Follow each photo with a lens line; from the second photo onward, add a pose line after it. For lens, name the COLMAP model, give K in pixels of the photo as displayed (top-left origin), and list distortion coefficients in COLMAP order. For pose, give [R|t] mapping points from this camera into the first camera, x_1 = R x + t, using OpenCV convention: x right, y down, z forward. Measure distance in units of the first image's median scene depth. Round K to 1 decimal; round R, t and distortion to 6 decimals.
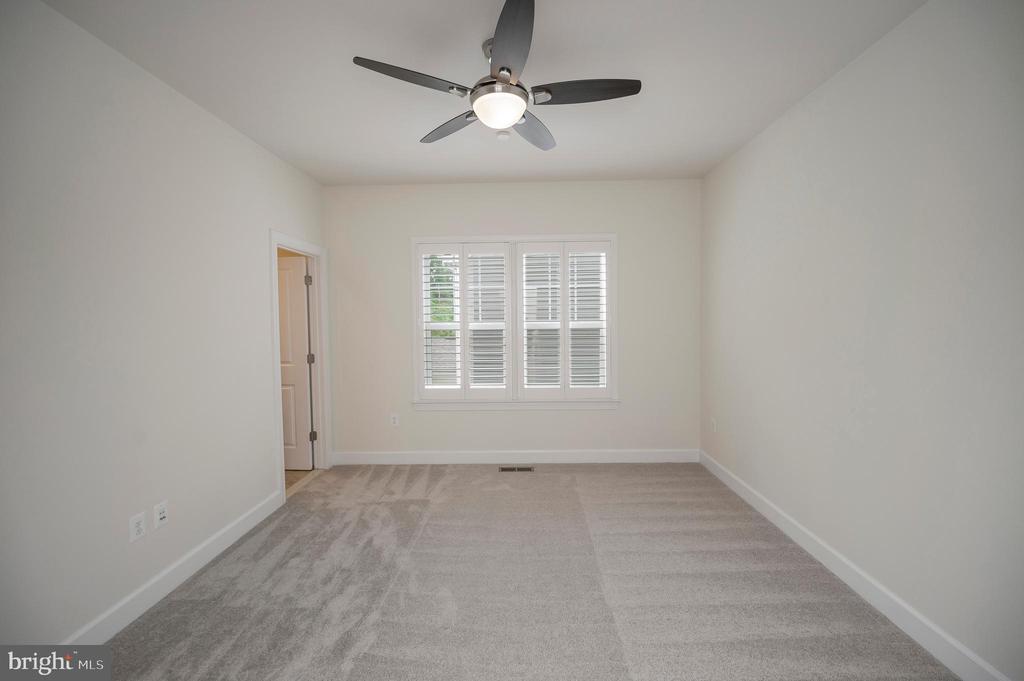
lens RADIAL K [[391.2, 0, 514.5], [0, 391.2, 321.6], [0, 0, 1]] dist [-0.000174, -0.000005]
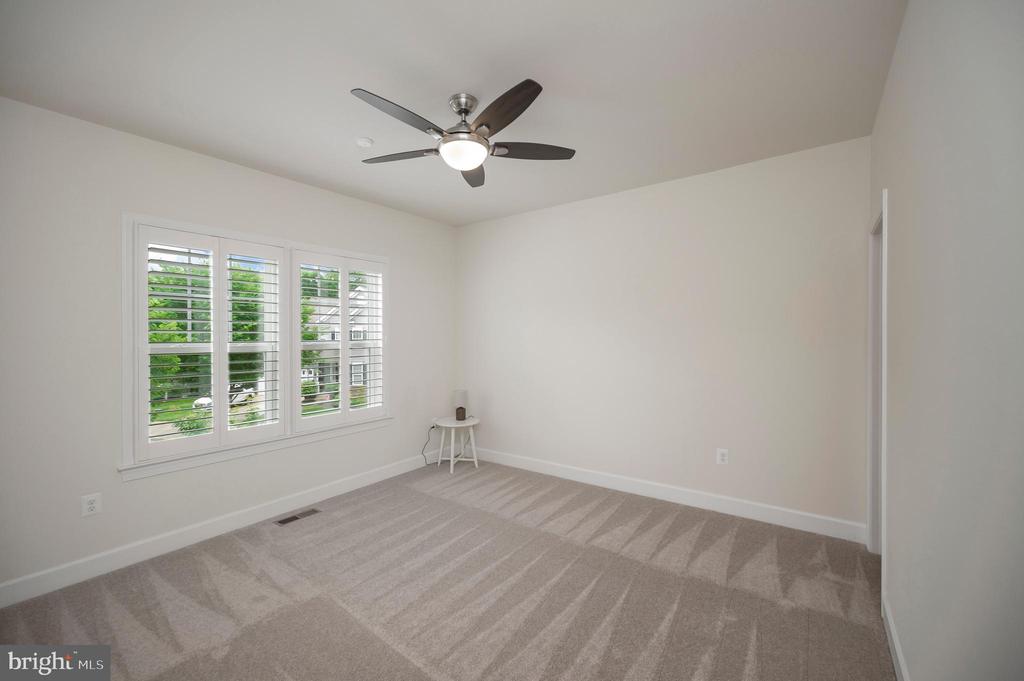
lens RADIAL K [[422.1, 0, 507.1], [0, 422.1, 317.7], [0, 0, 1]] dist [0.013591, 0.000056]
pose [[0.618234, 0.033659, 0.785273, -0.435560], [0.014611, 0.998418, -0.054298, 0.004593], [-0.785858, 0.045043, 0.616764, 0.057250]]
